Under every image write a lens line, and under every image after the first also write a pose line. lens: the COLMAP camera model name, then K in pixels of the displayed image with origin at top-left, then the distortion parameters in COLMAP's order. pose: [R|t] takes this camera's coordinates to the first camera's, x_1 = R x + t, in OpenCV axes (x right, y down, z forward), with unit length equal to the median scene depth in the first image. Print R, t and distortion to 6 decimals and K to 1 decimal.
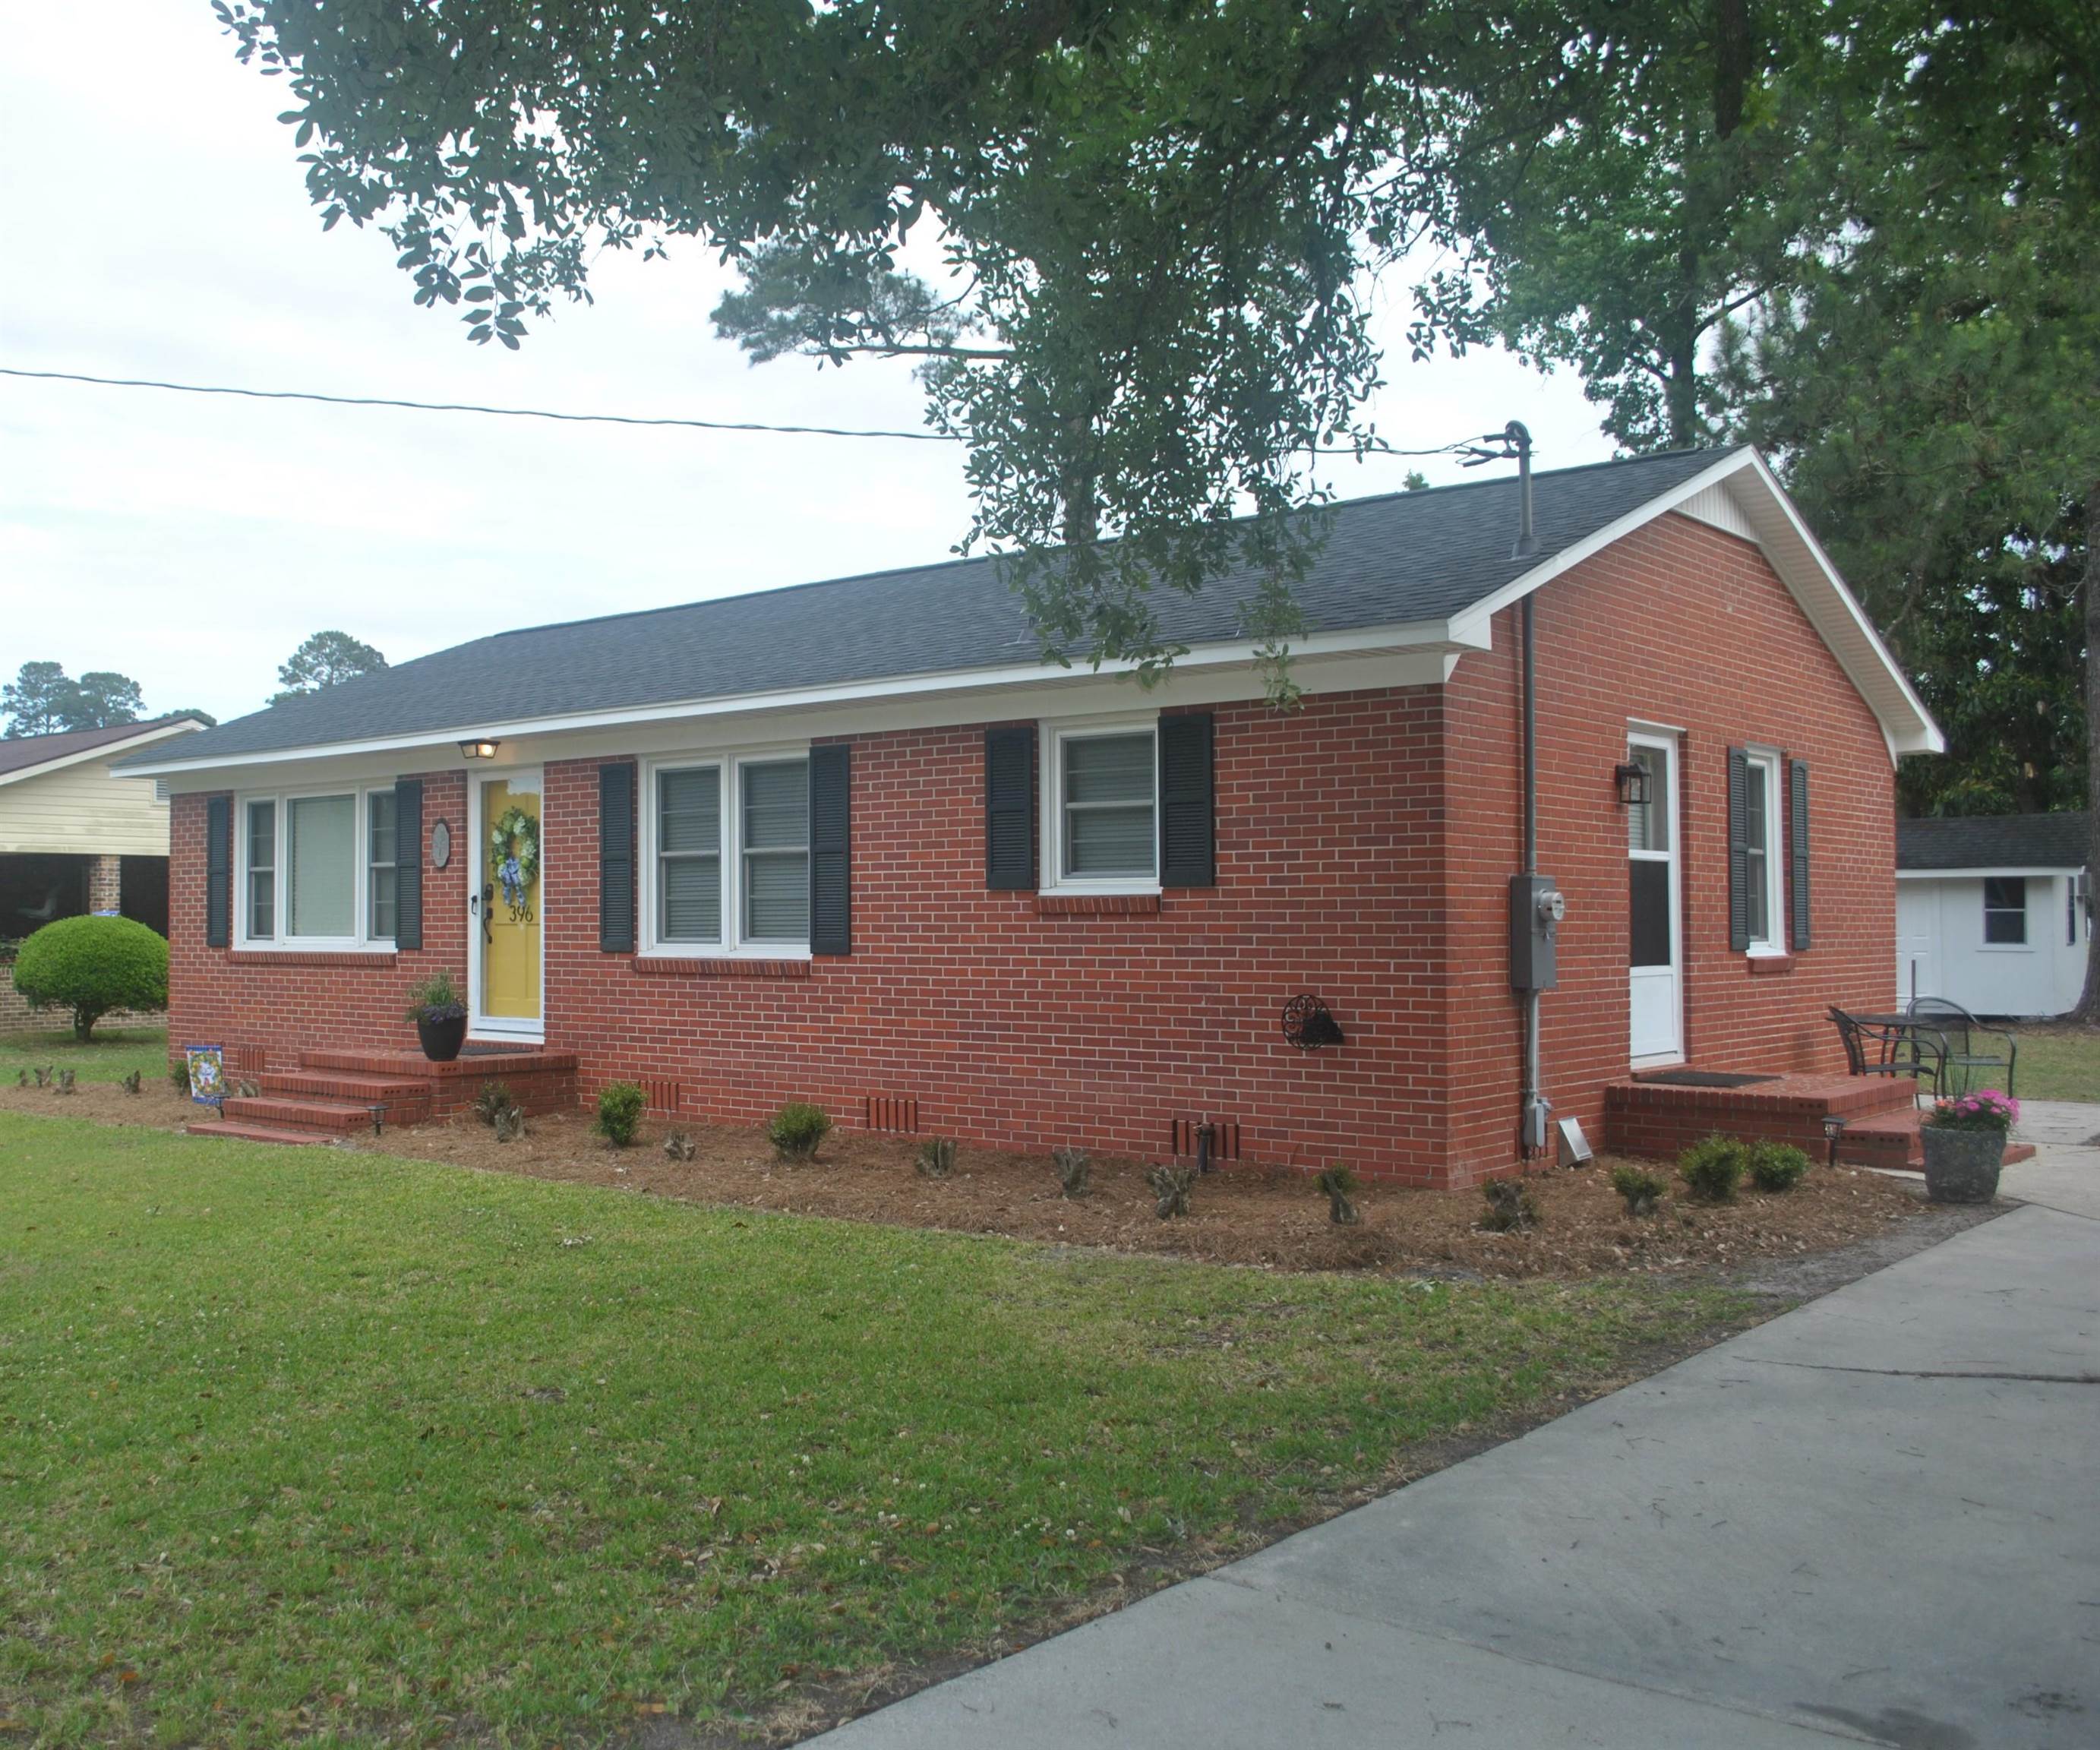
lens RADIAL K [[2002.7, 0, 1050.0], [0, 2002.7, 875.0], [0, 0, 1]] dist [-0.165911, -0.000973]
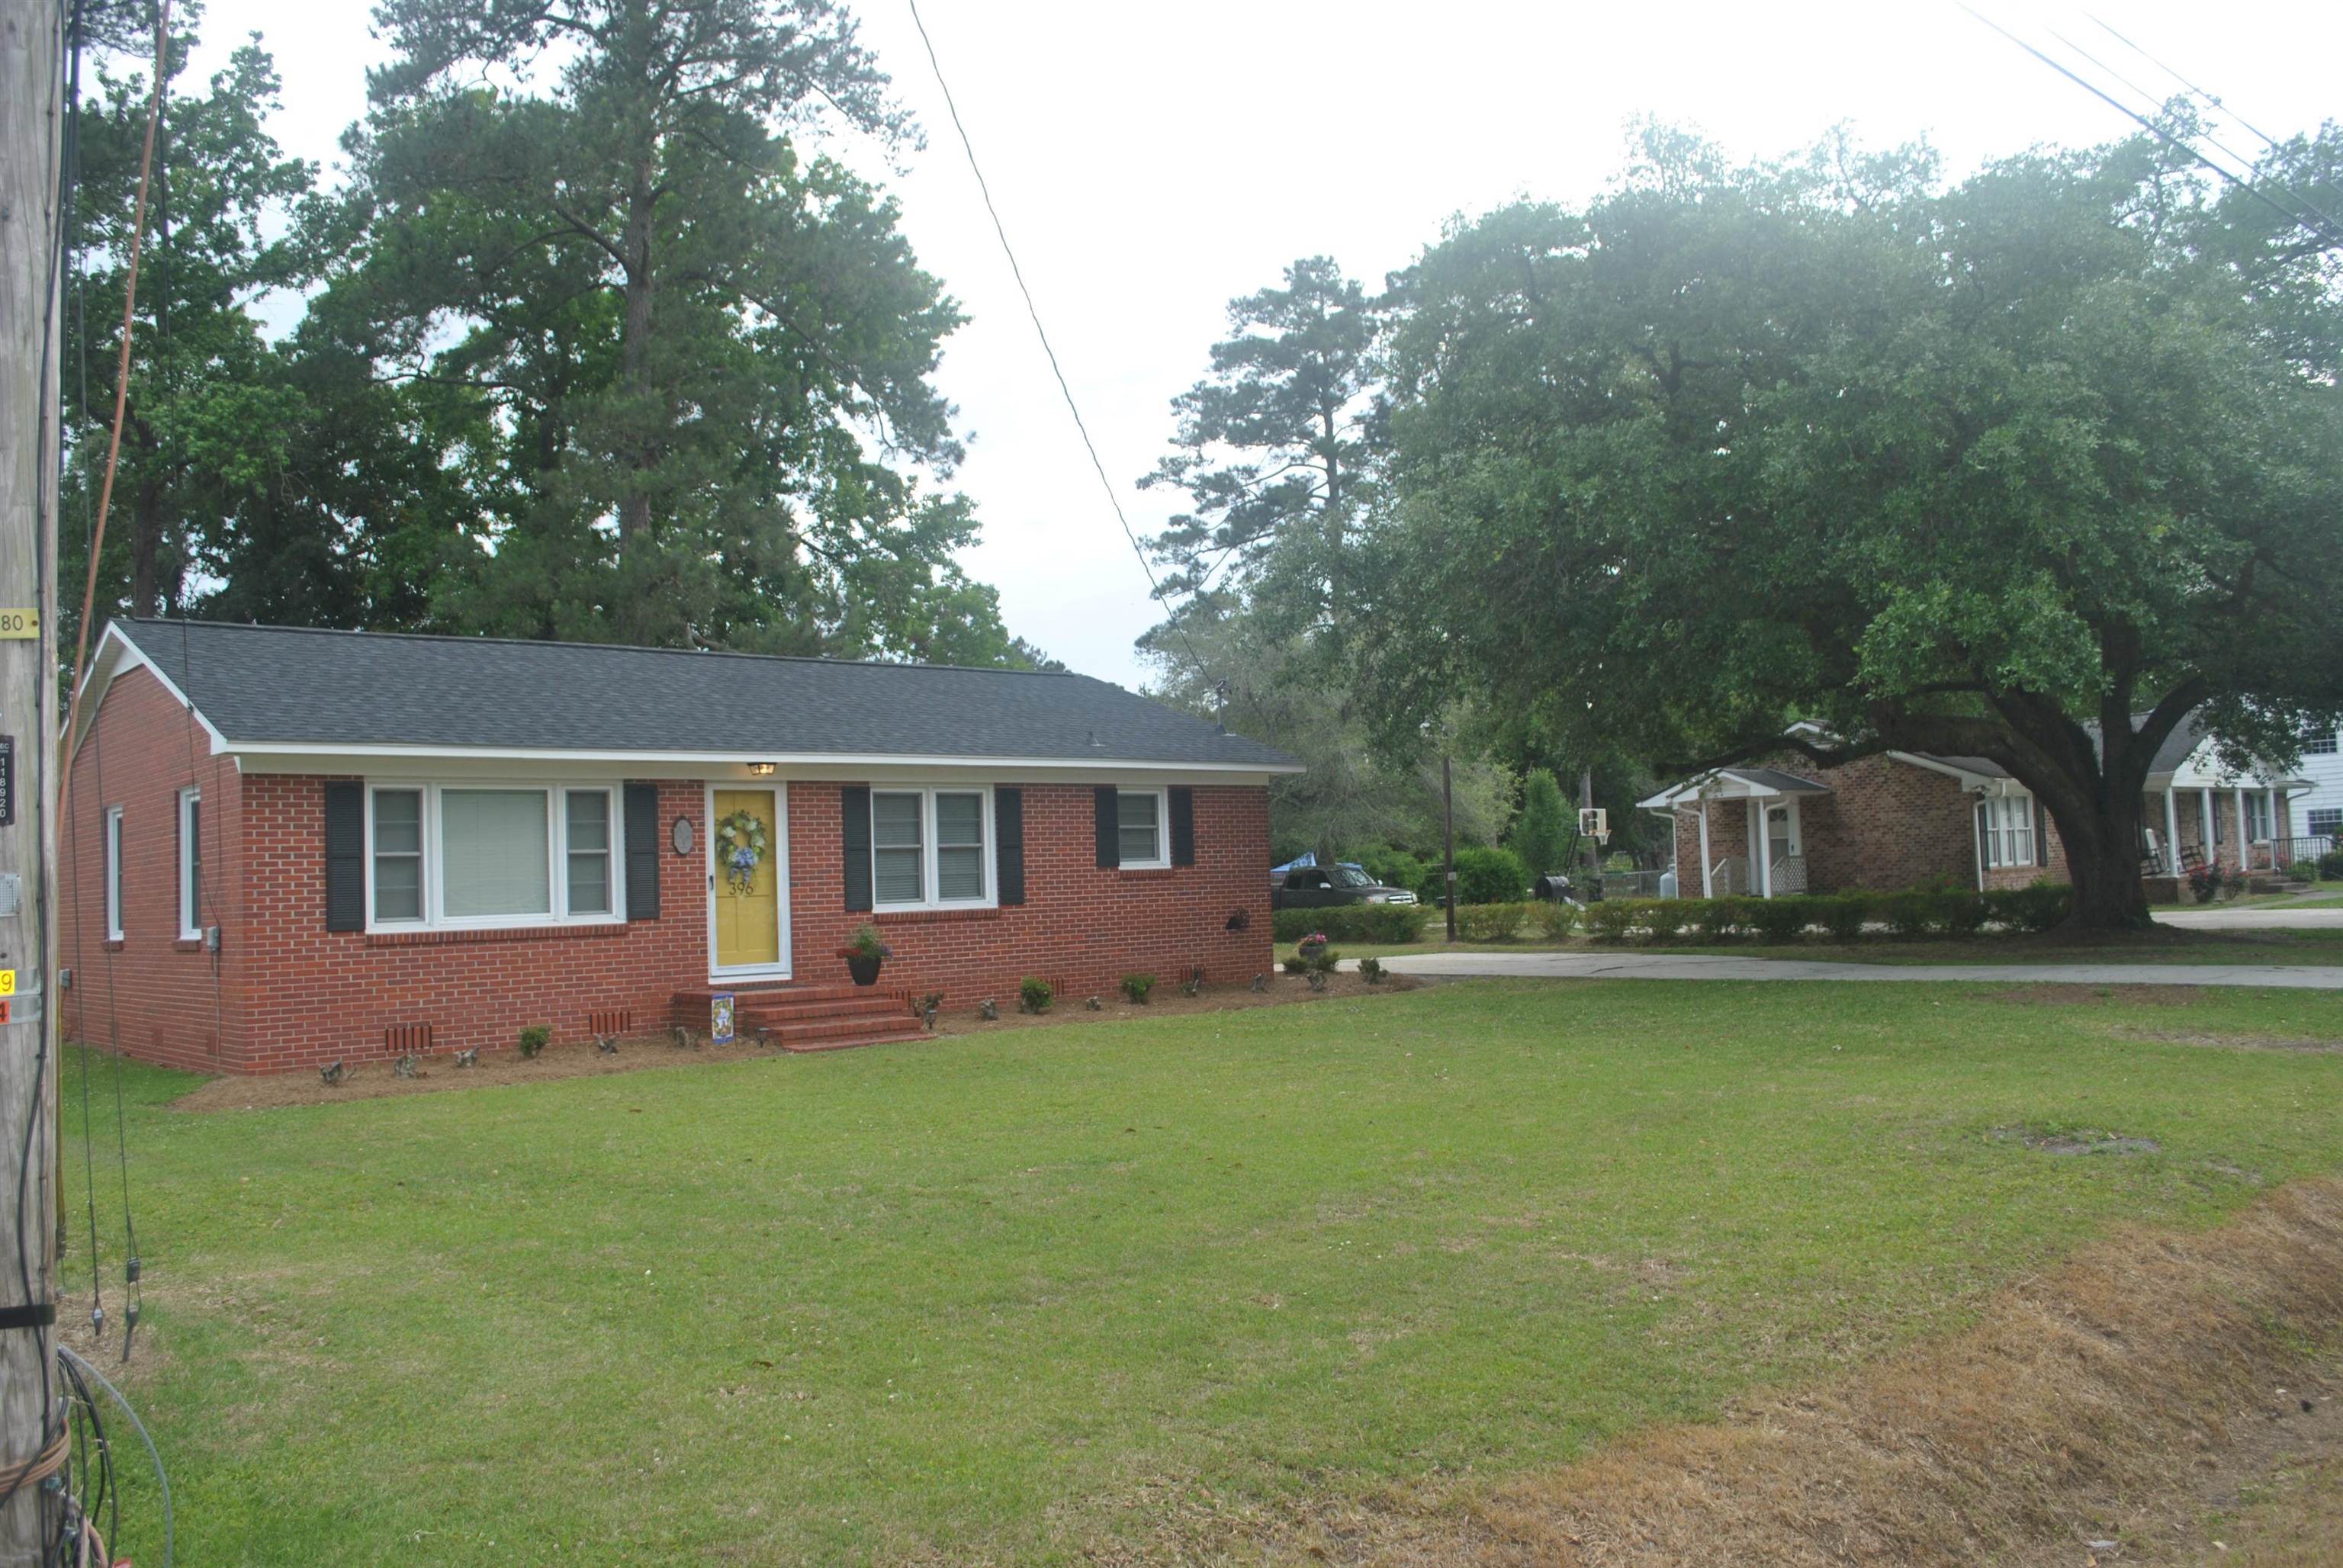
lens RADIAL K [[1851.1, 0, 1171.5], [0, 1851.1, 784.0], [0, 0, 1]] dist [-0.061818, -0.002253]
pose [[0.165104, 0.044062, 0.985291, -1.509285], [0.003953, 0.998964, -0.045336, 0.006567], [-0.986268, 0.011380, 0.164759, 0.501119]]
